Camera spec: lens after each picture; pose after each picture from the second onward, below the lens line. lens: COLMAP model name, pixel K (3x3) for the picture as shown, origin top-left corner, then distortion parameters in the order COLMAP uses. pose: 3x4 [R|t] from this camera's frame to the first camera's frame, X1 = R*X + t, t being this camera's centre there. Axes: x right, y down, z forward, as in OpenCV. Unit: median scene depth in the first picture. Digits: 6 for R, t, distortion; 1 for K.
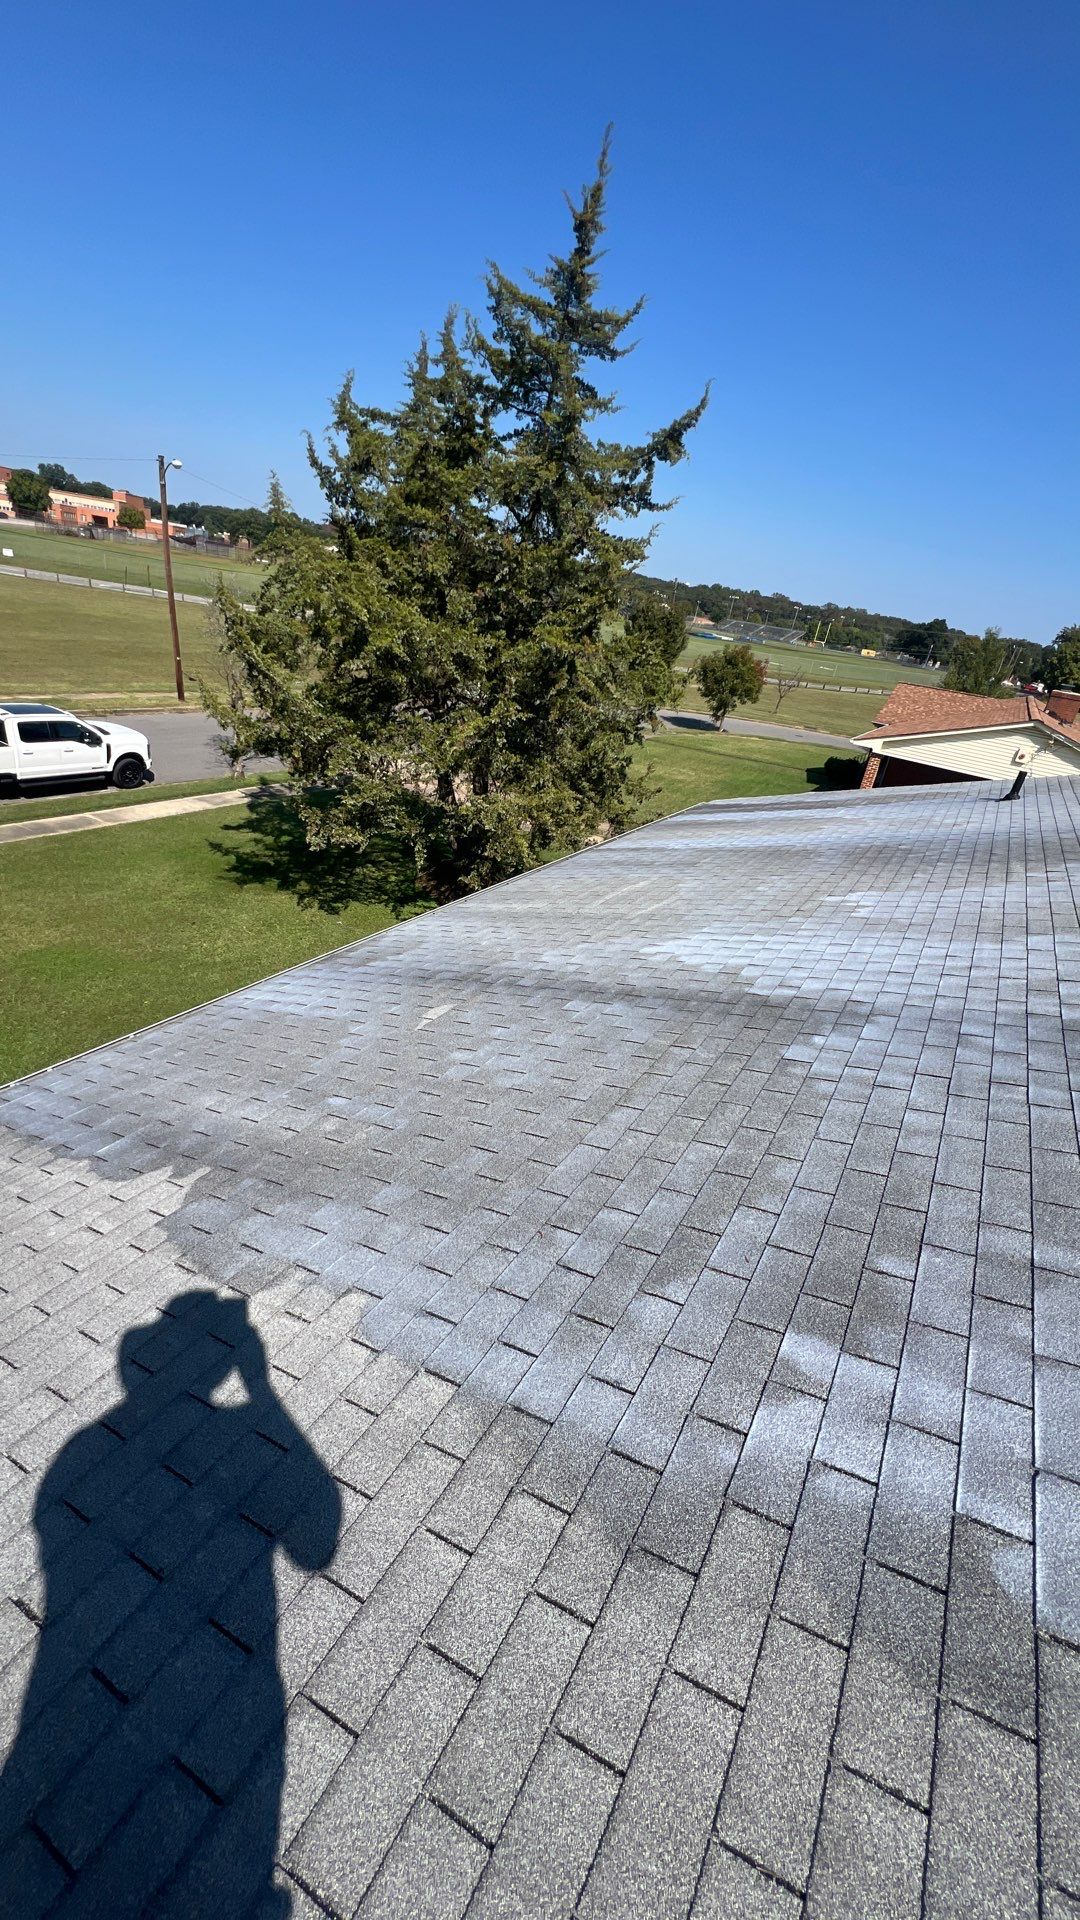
lens RADIAL K [[765.5, 0, 540.0], [0, 765.5, 960.0], [0, 0, 1]] dist [0.000198, 0.000218]
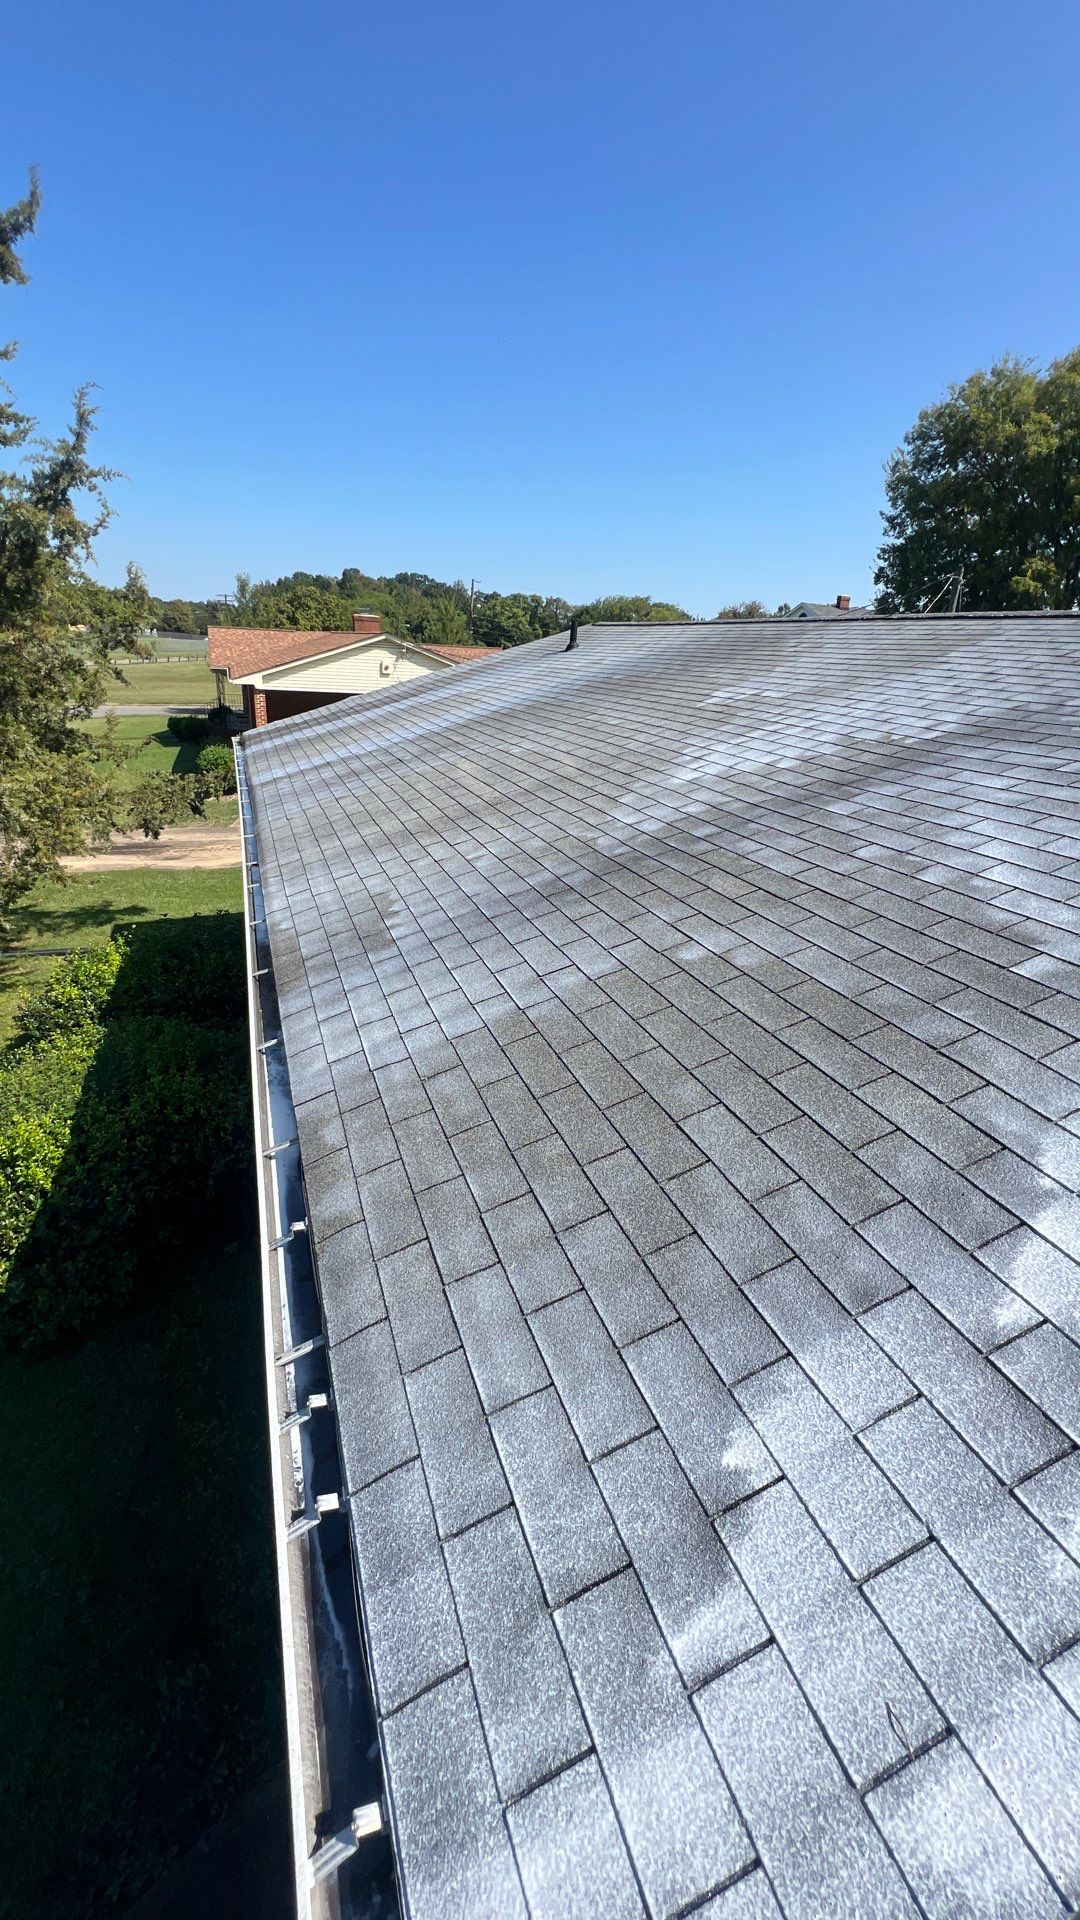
lens RADIAL K [[765.5, 0, 540.0], [0, 765.5, 960.0], [0, 0, 1]] dist [0.000198, 0.000218]
pose [[0.619627, -0.395035, 0.678240, -0.575733], [0.372033, 0.908695, 0.189380, -0.049241], [-0.691125, 0.134982, 0.710018, 0.531029]]
